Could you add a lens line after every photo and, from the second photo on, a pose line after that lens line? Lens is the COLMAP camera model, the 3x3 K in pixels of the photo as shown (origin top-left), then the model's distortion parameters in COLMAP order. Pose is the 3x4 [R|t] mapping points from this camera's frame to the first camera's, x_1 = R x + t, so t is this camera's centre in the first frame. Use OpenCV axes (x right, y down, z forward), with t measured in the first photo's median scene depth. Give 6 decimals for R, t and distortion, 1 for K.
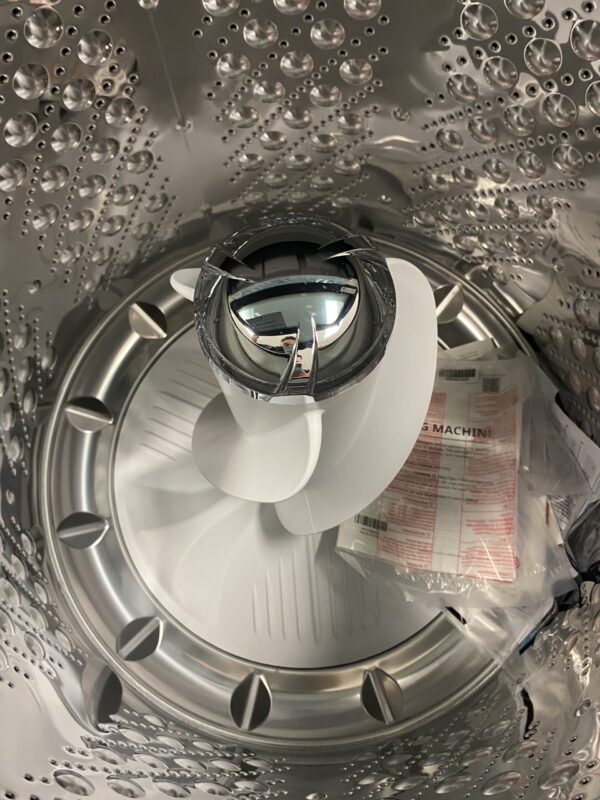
lens RADIAL K [[604.6, 0, 299.3], [0, 604.6, 397.3], [0, 0, 1]] dist [0.026966, -0.024926]
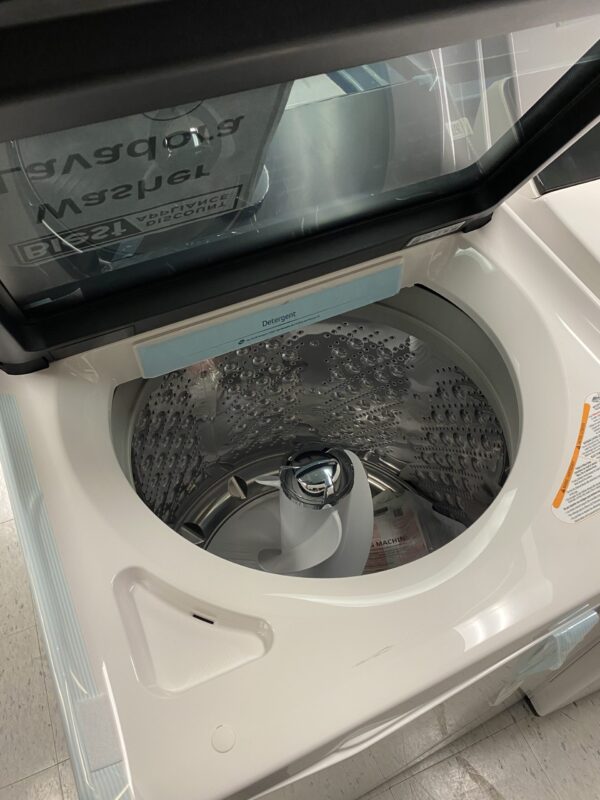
lens RADIAL K [[604.6, 0, 297.7], [0, 604.6, 399.4], [0, 0, 1]] dist [0.026966, -0.024926]
pose [[0.950113, -0.222836, 0.218242, -0.301489], [0.287669, 0.896475, -0.337015, 0.216758], [-0.120549, 0.382983, 0.915856, -0.780756]]
